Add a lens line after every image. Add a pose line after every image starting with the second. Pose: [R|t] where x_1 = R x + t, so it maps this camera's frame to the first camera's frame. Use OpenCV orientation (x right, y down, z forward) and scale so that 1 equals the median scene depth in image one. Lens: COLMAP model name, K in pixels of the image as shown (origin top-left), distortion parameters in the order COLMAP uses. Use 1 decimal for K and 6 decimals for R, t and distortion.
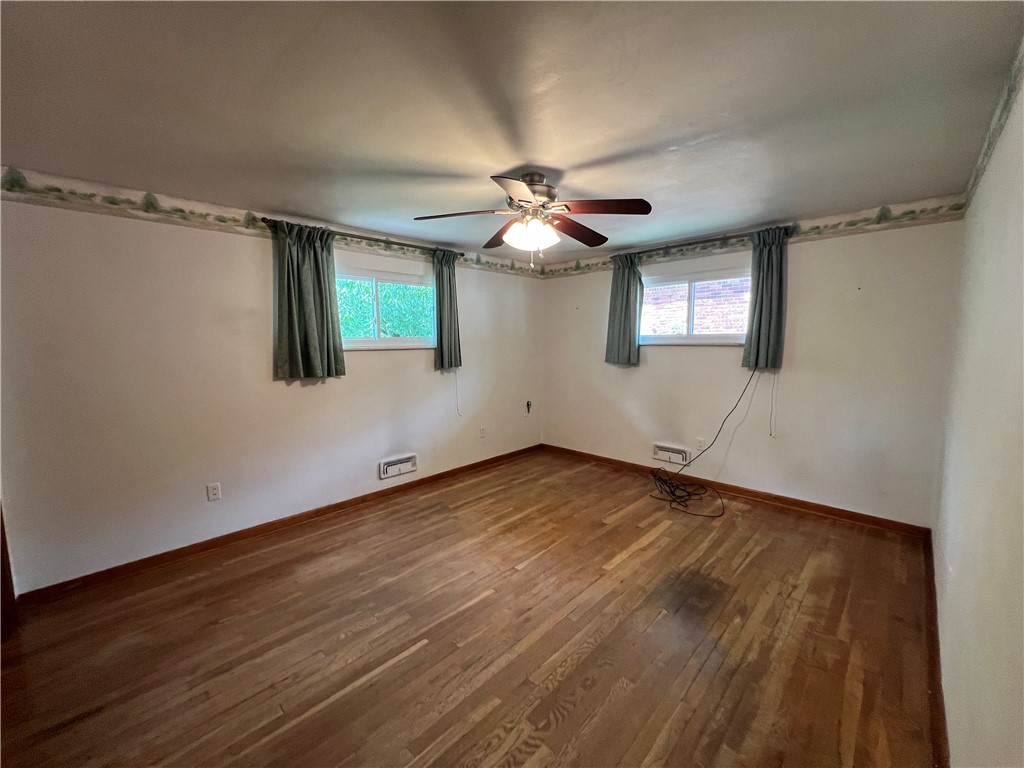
lens RADIAL K [[409.4, 0, 511.2], [0, 409.4, 385.6], [0, 0, 1]] dist [0.000518, 0.000329]
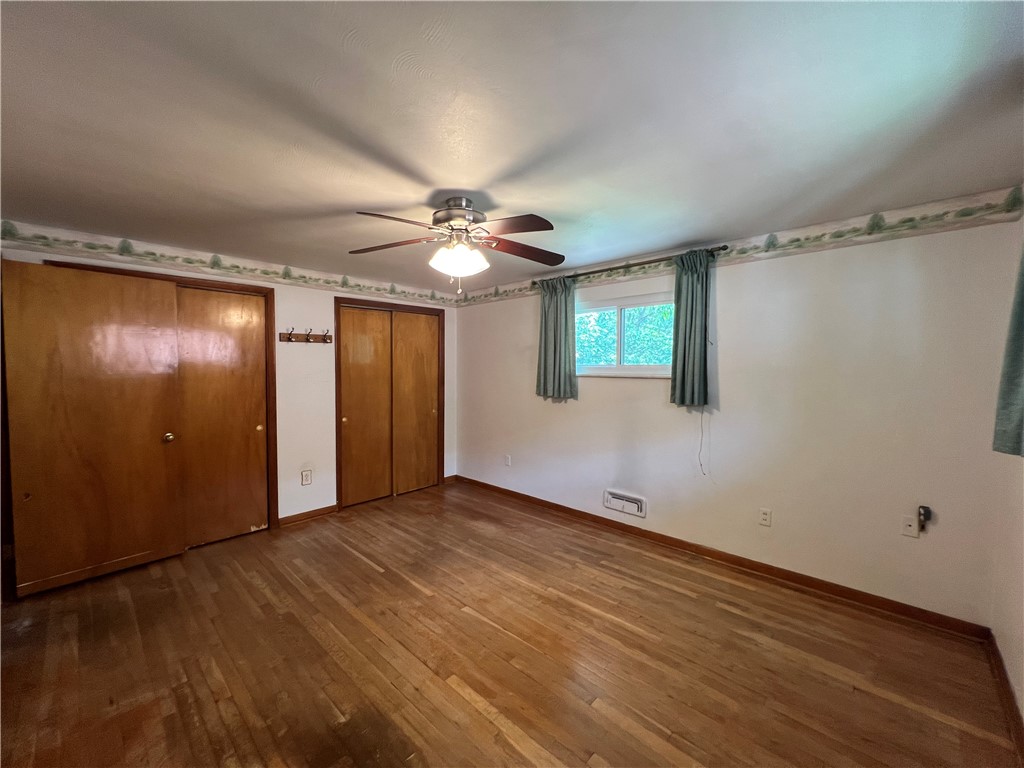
lens RADIAL K [[409.4, 0, 510.6], [0, 409.4, 386.7], [0, 0, 1]] dist [0.000518, 0.000329]
pose [[0.018482, 0.057488, -0.998175, 0.724661], [-0.115861, 0.991743, 0.054972, -0.097943], [0.993094, 0.114633, 0.024990, 0.793925]]
